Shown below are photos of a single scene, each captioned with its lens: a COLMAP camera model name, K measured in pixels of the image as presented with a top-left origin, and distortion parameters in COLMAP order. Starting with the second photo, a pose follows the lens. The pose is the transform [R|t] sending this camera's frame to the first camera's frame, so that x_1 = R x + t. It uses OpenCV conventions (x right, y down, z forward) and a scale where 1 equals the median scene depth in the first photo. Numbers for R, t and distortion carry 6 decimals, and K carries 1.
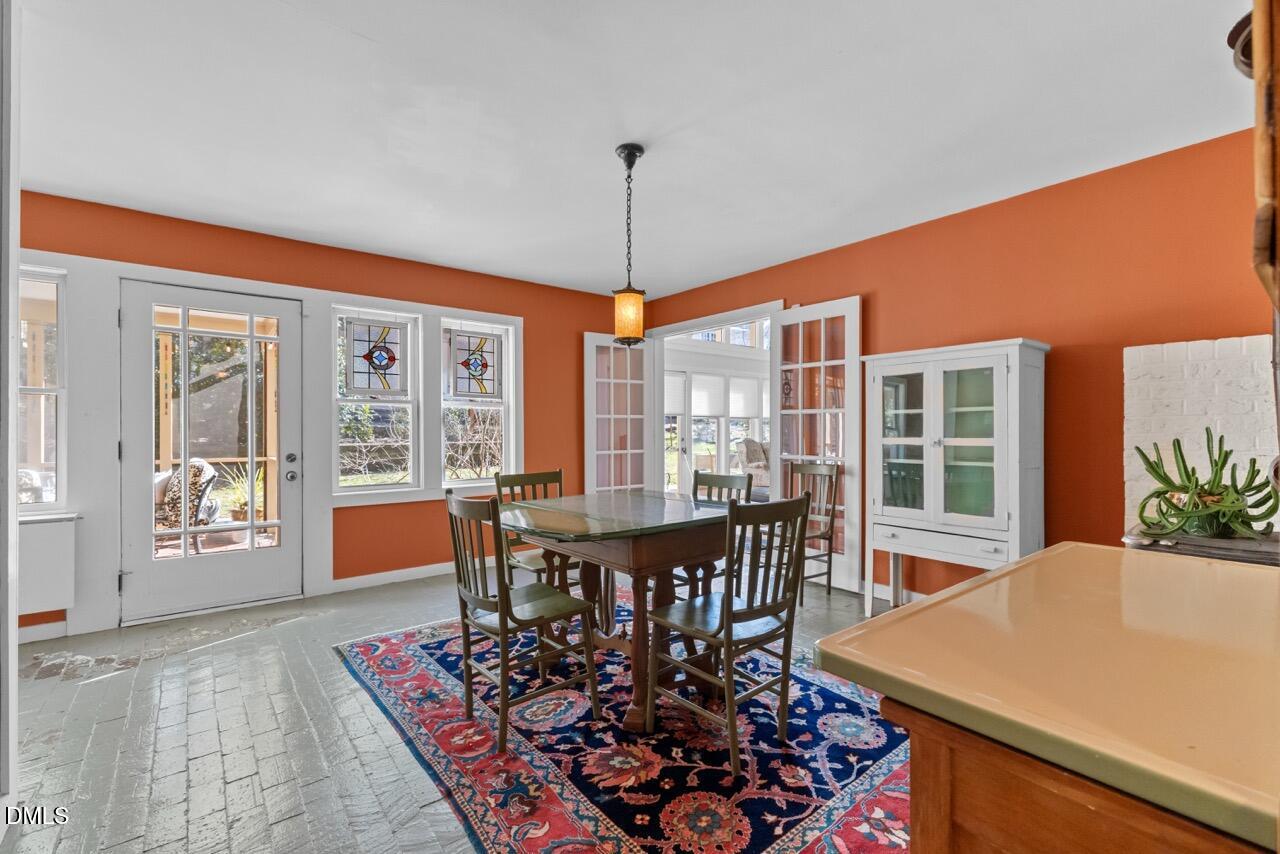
lens RADIAL K [[551.8, 0, 640.0], [0, 551.8, 427.0], [0, 0, 1]] dist [0.000419, 0.001160]
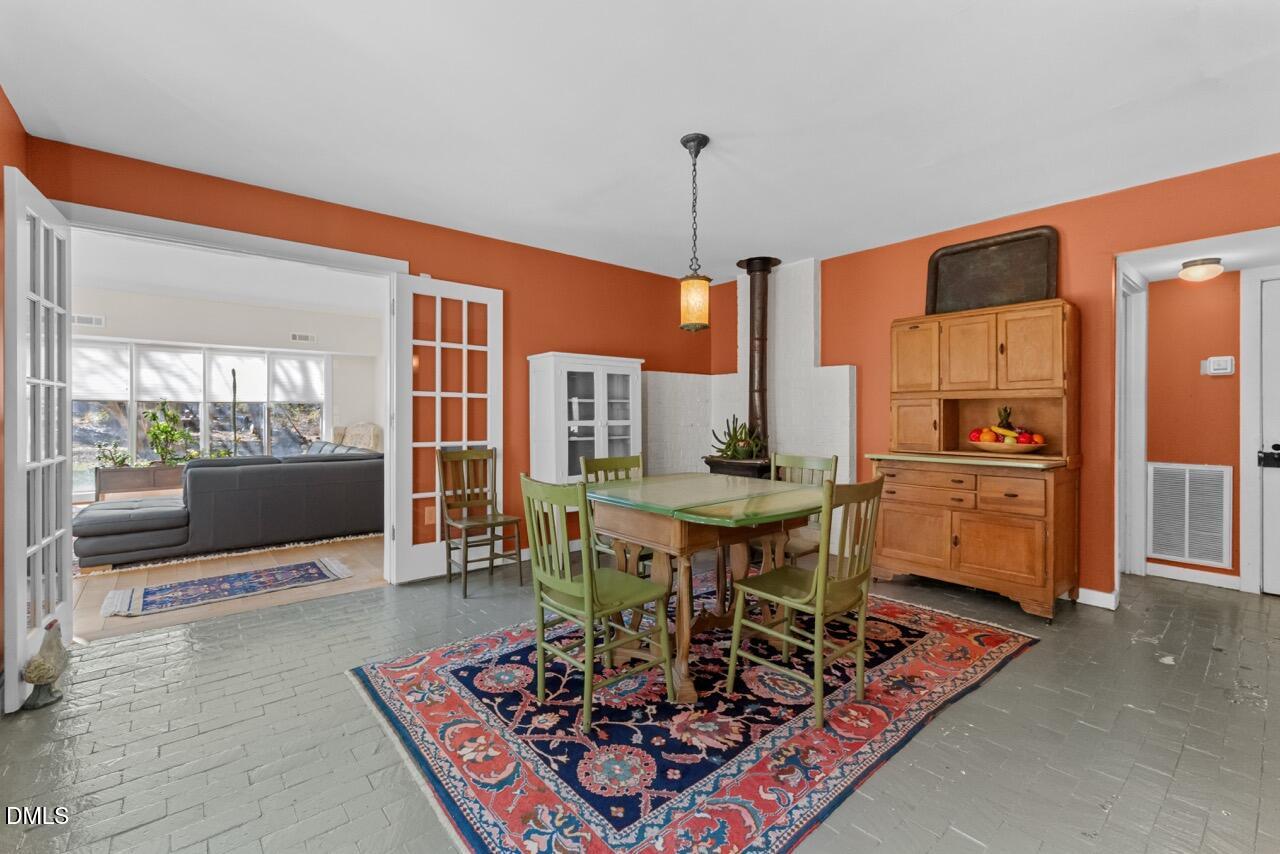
lens RADIAL K [[551.7, 0, 639.0], [0, 551.7, 418.7], [0, 0, 1]] dist [0.000239, 0.000325]
pose [[-0.023722, -0.005452, 0.999704, -1.035181], [-0.006788, 0.999963, 0.005293, 0.008970], [-0.999696, -0.006660, -0.023758, 1.127735]]
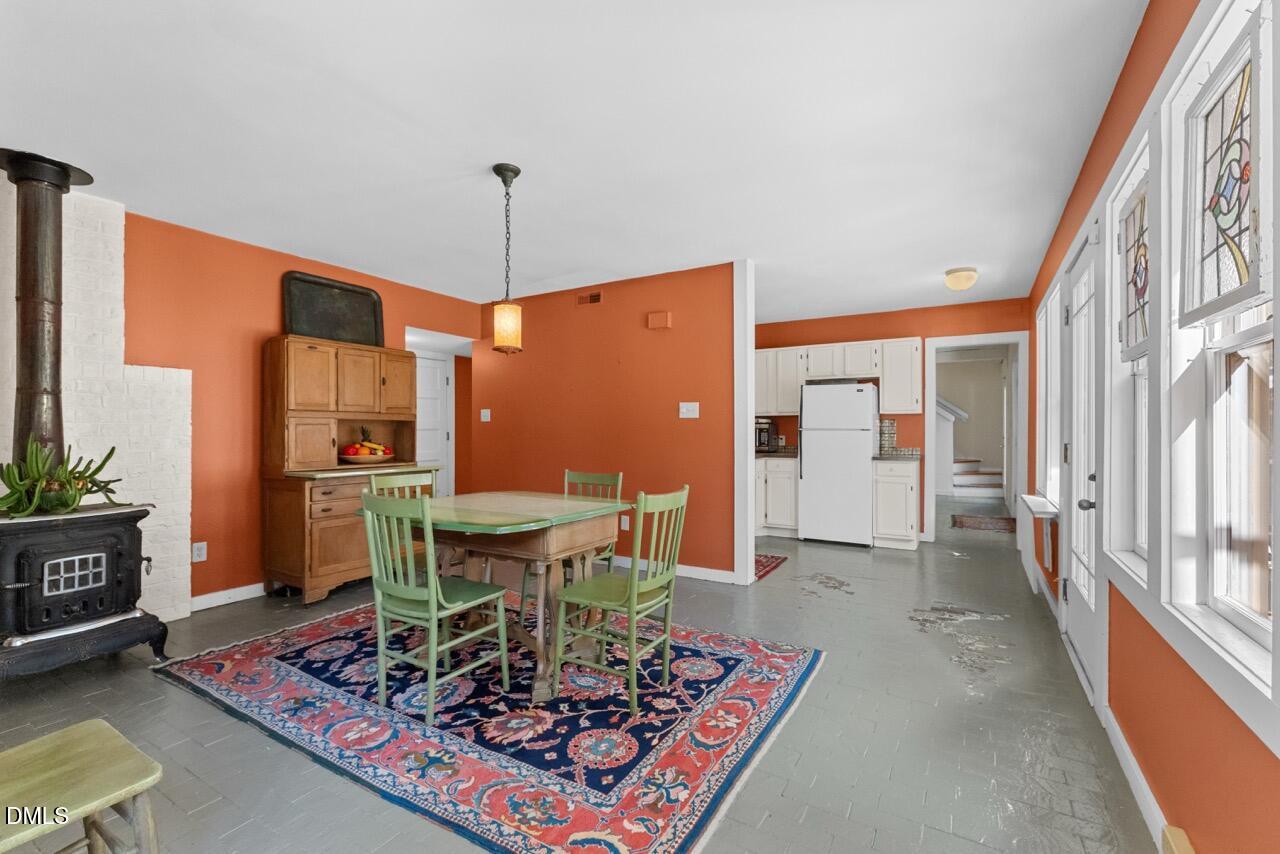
lens RADIAL K [[551.8, 0, 640.0], [0, 551.8, 427.0], [0, 0, 1]] dist [0.000419, 0.001160]
pose [[-0.938590, -0.001081, -0.345032, 0.107168], [0.003919, 0.999897, -0.013792, 0.008826], [0.345012, -0.014297, -0.938489, 2.078670]]
